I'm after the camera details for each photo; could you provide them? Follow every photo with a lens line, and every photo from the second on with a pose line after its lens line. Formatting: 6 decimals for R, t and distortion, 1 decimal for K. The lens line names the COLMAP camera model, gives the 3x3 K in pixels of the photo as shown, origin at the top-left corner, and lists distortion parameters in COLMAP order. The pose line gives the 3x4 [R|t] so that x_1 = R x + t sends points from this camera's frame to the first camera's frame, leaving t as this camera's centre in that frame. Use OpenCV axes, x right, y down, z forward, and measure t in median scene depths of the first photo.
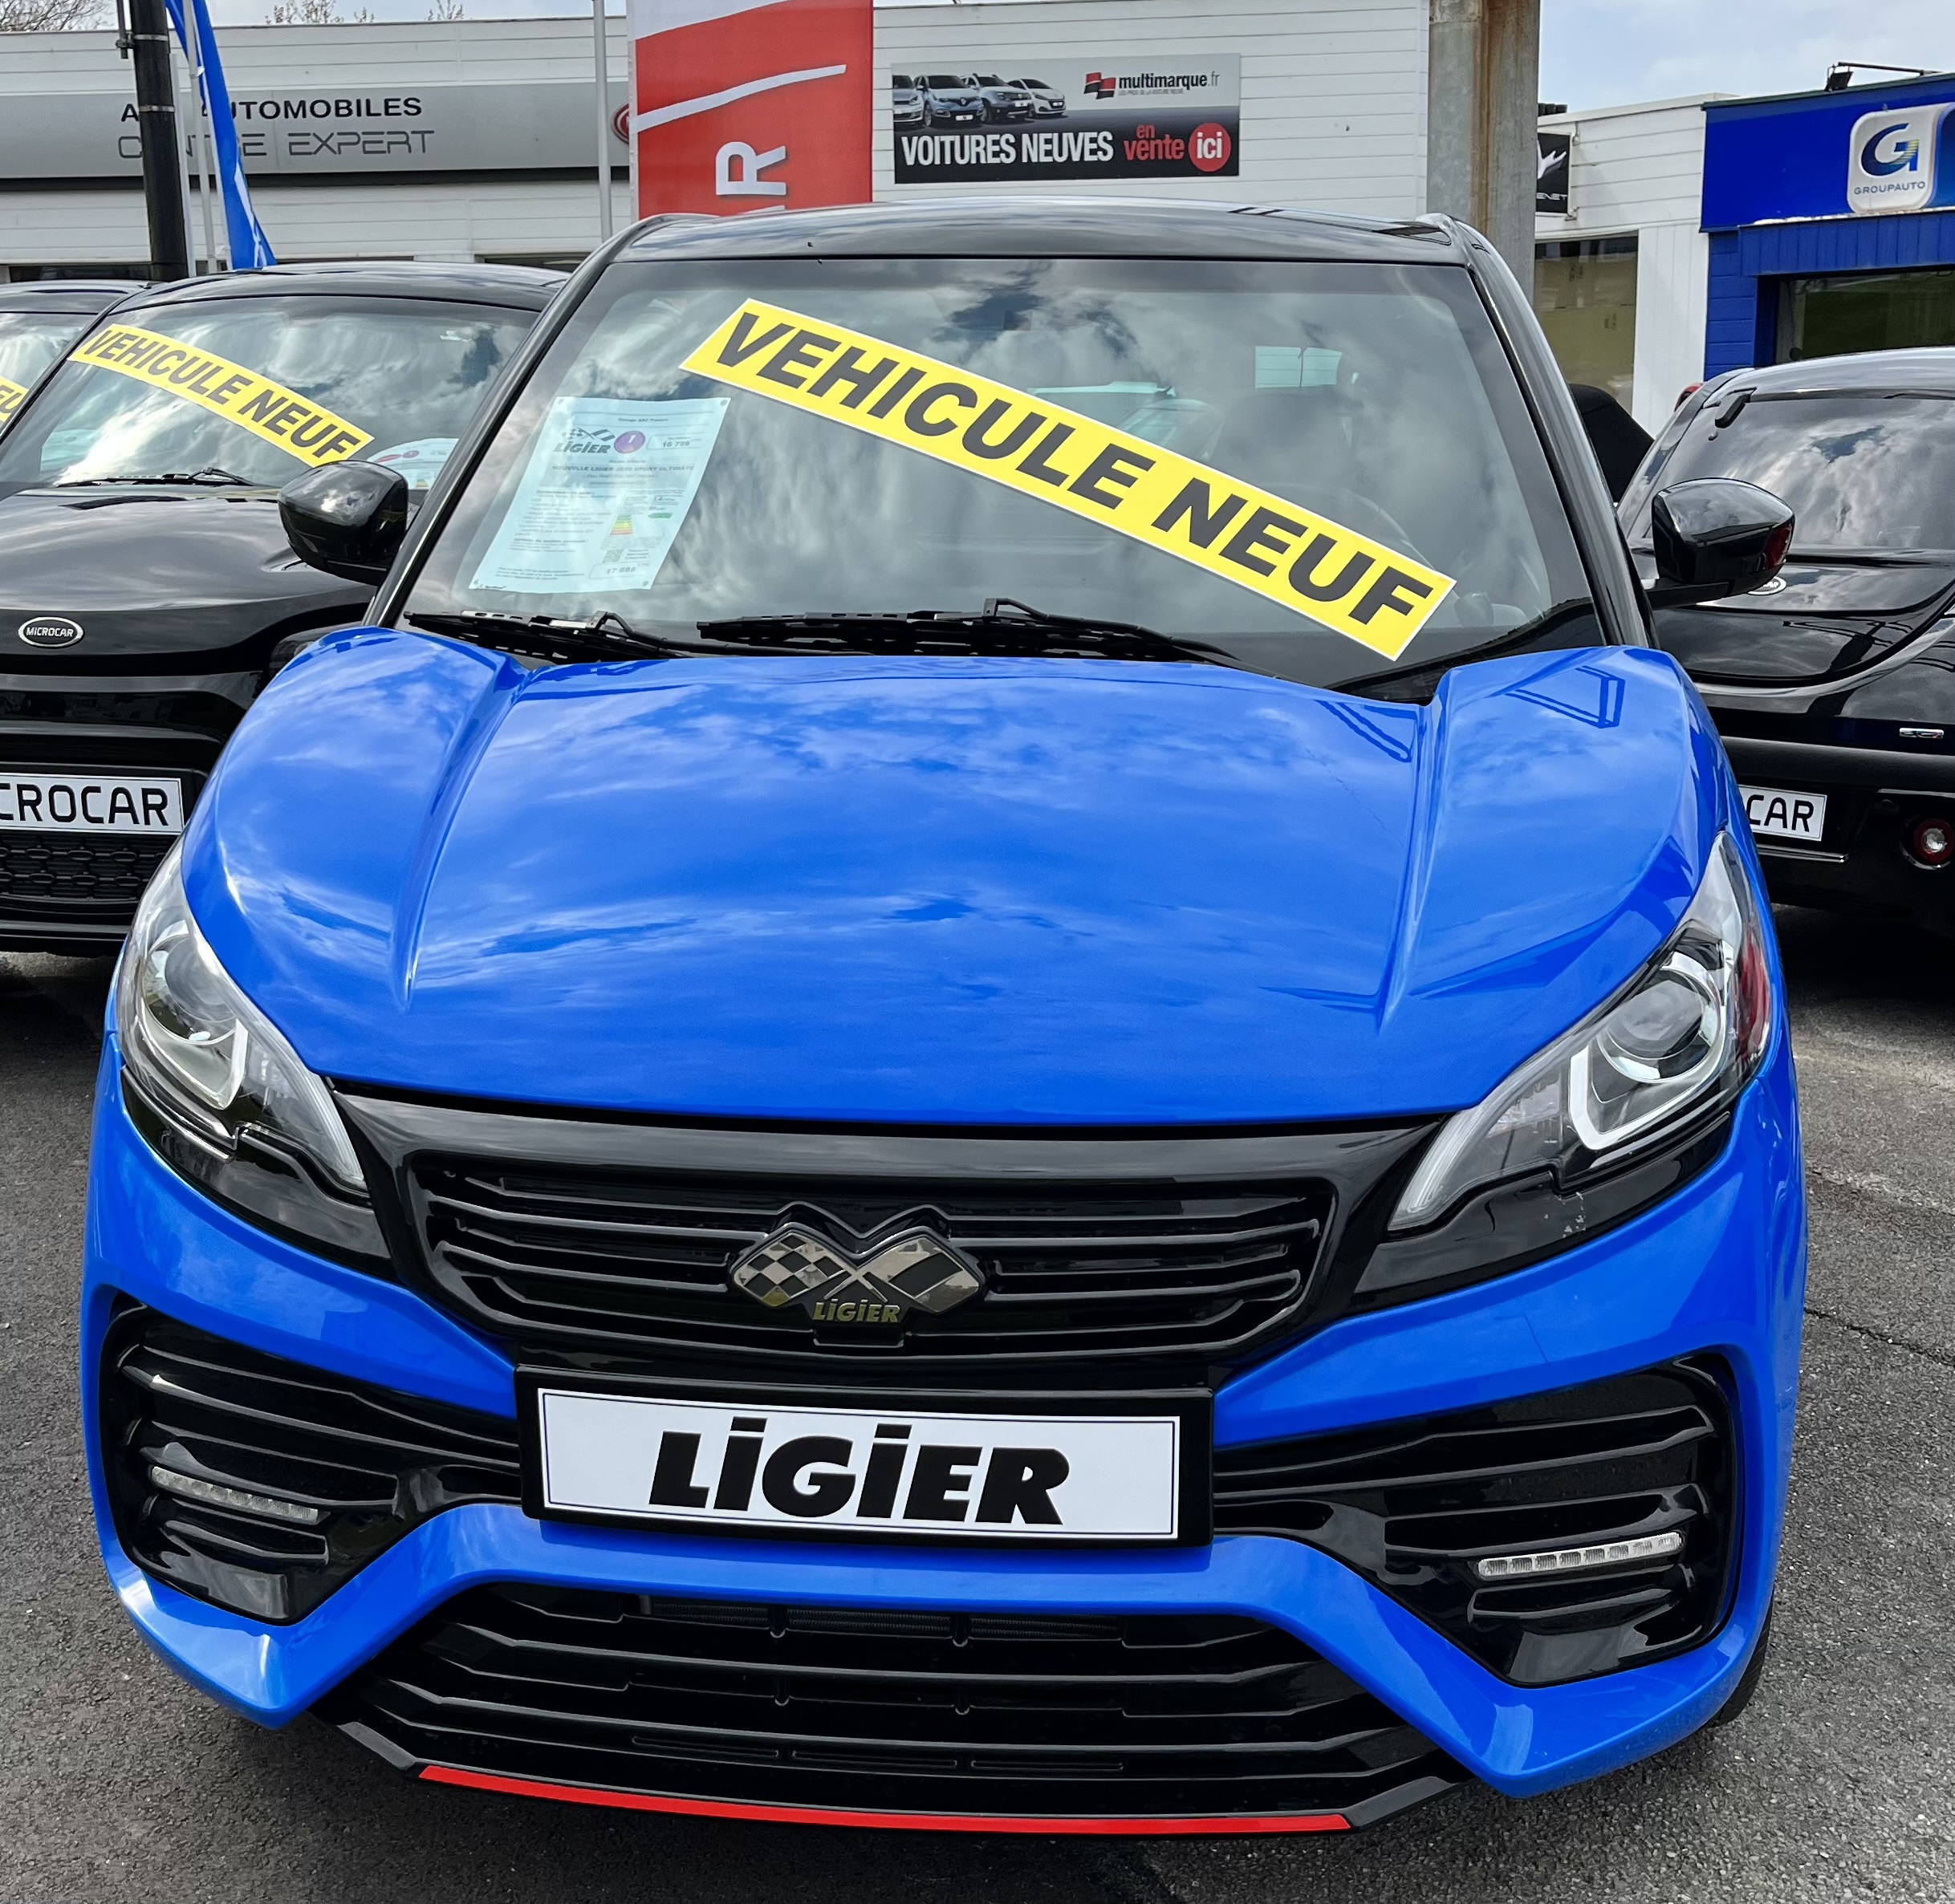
lens RADIAL K [[2422.4, 0, 977.5], [0, 2422.4, 952.0], [0, 0, 1]] dist [0.027247, -0.006521]
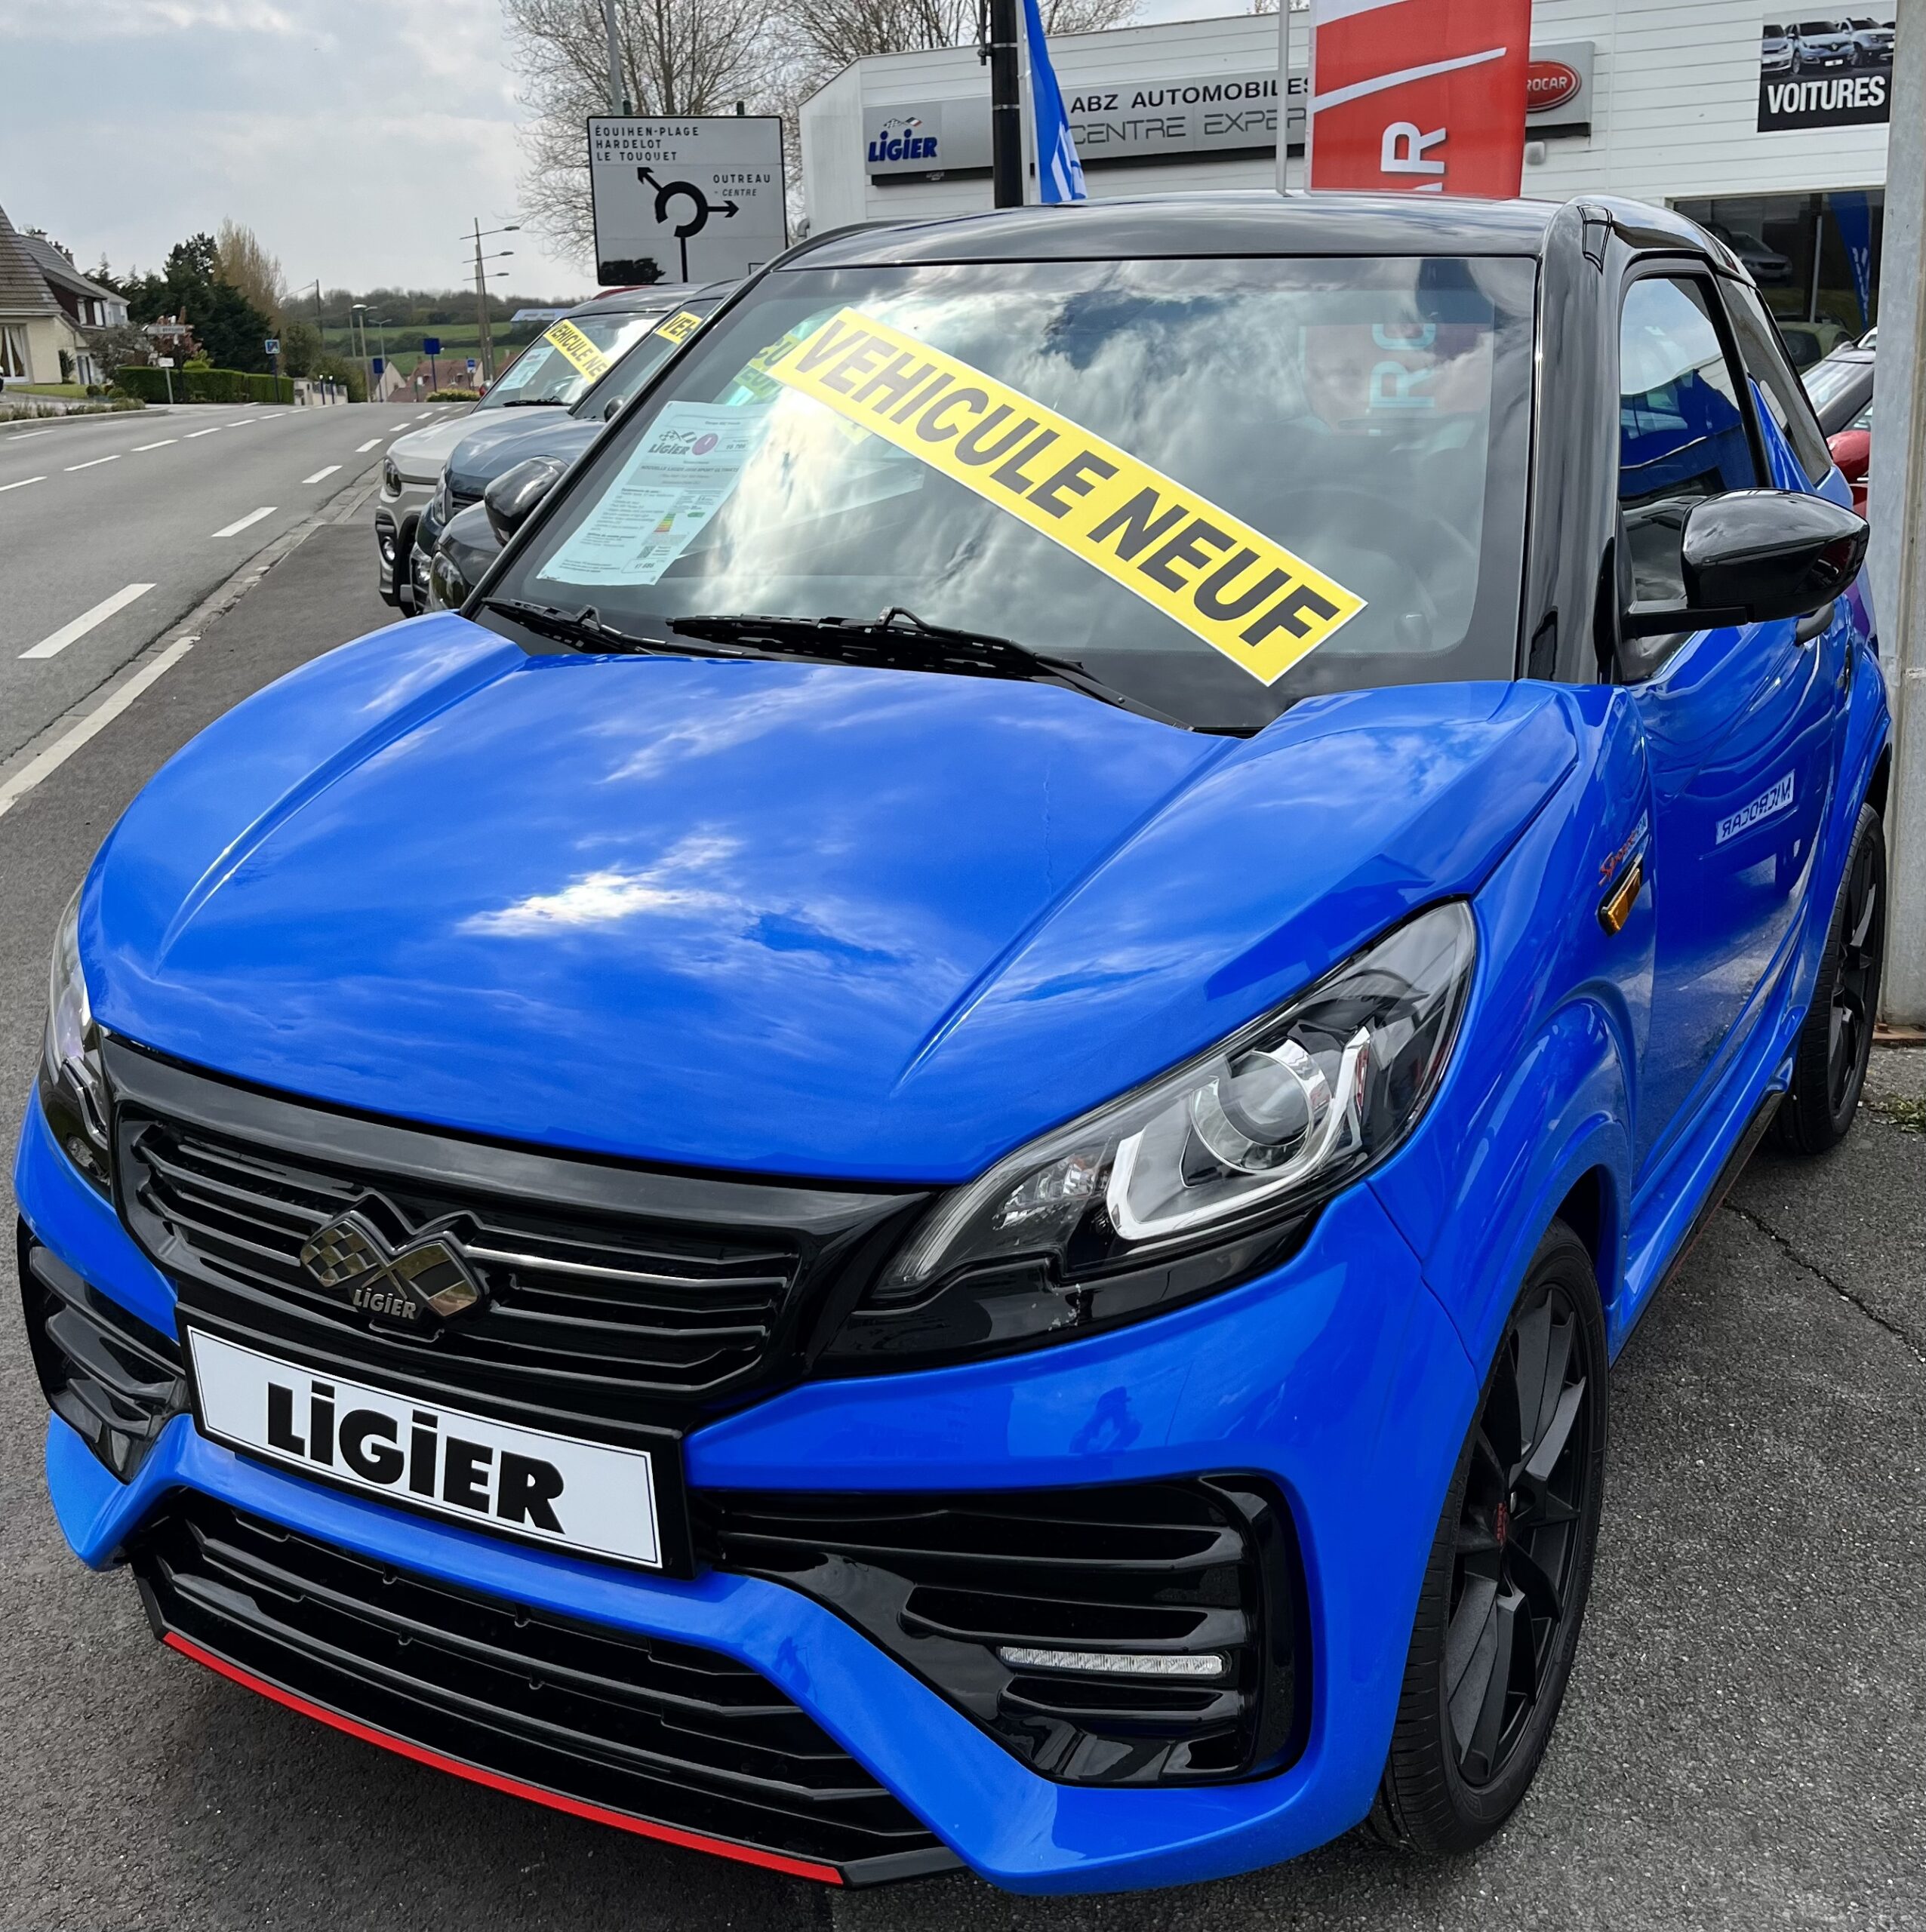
lens RADIAL K [[2169.8, 0, 968.0], [0, 2169.8, 927.9], [0, 0, 1]] dist [-0.005345, 0.044558]
pose [[0.927152, 0.085077, -0.364898, 0.370004], [-0.070873, 0.996120, 0.052170, -0.059296], [0.367920, -0.022508, 0.929585, 0.152344]]
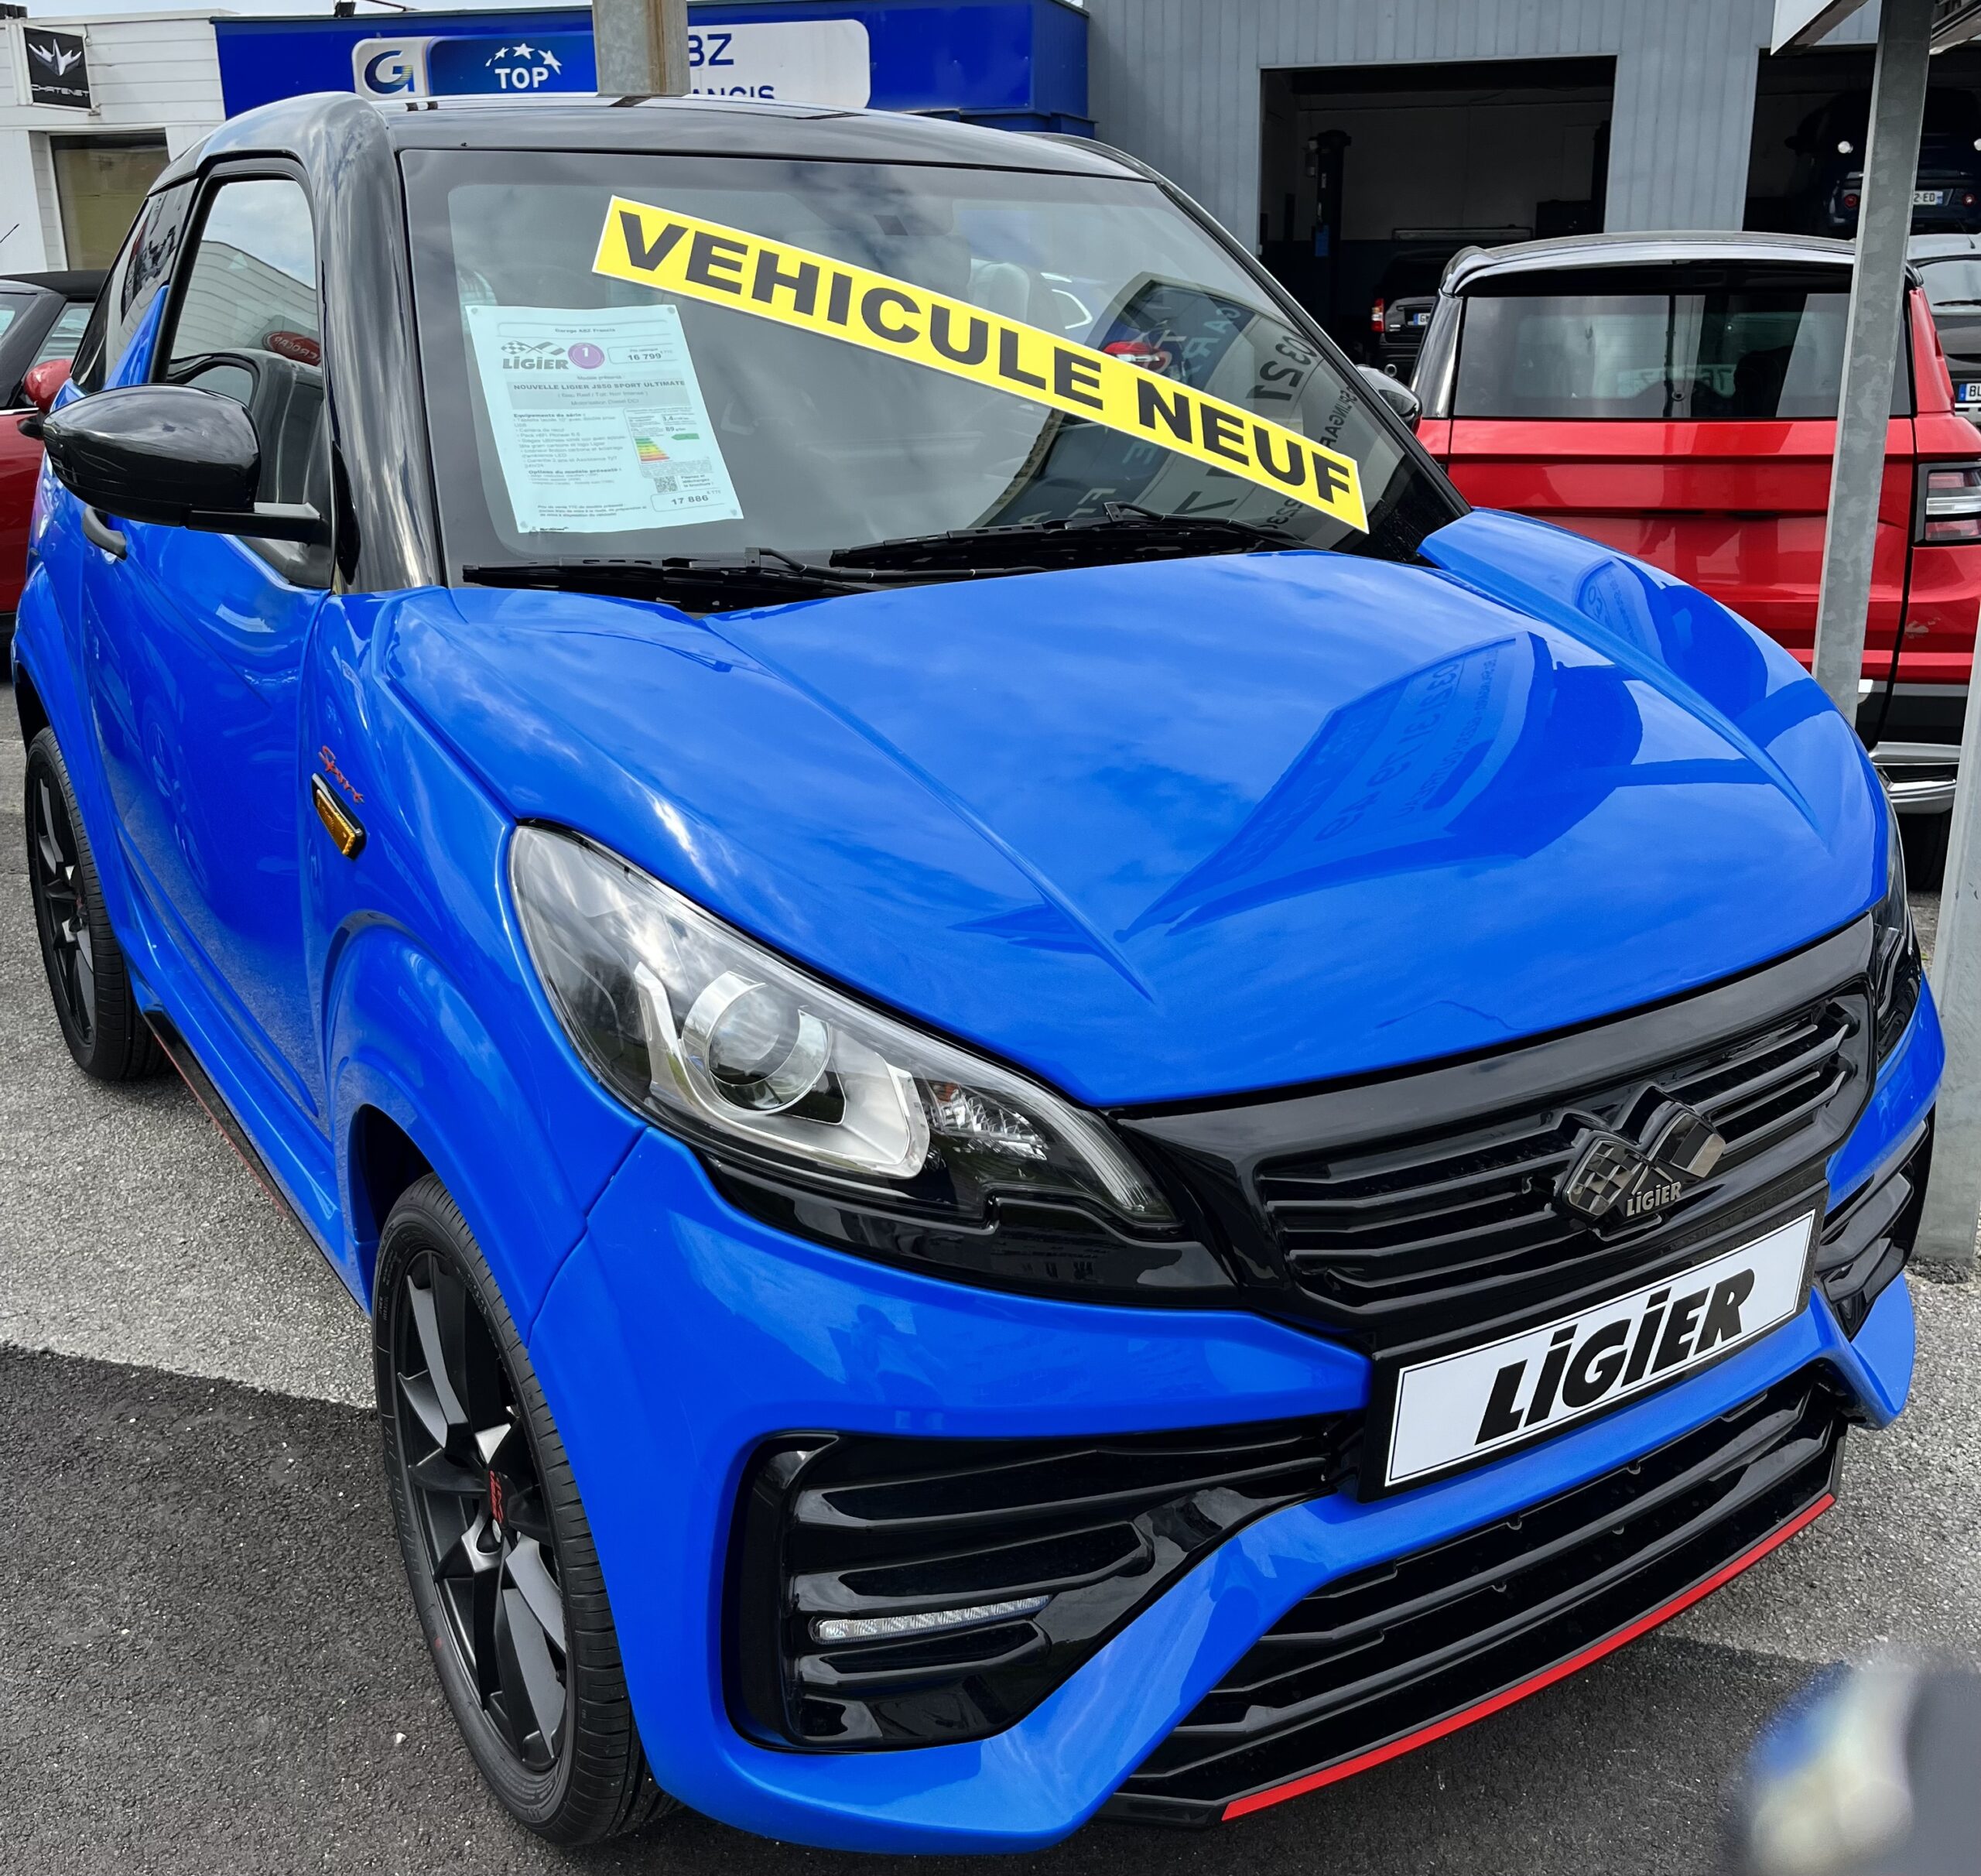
lens RADIAL K [[2000.8, 0, 994.5], [0, 2000.8, 831.7], [0, 0, 1]] dist [0.018032, 0.029075]
pose [[0.779674, -0.169001, 0.602948, -0.546219], [0.141795, 0.985529, 0.092880, -0.090786], [-0.609920, 0.013079, 0.792355, 0.345679]]
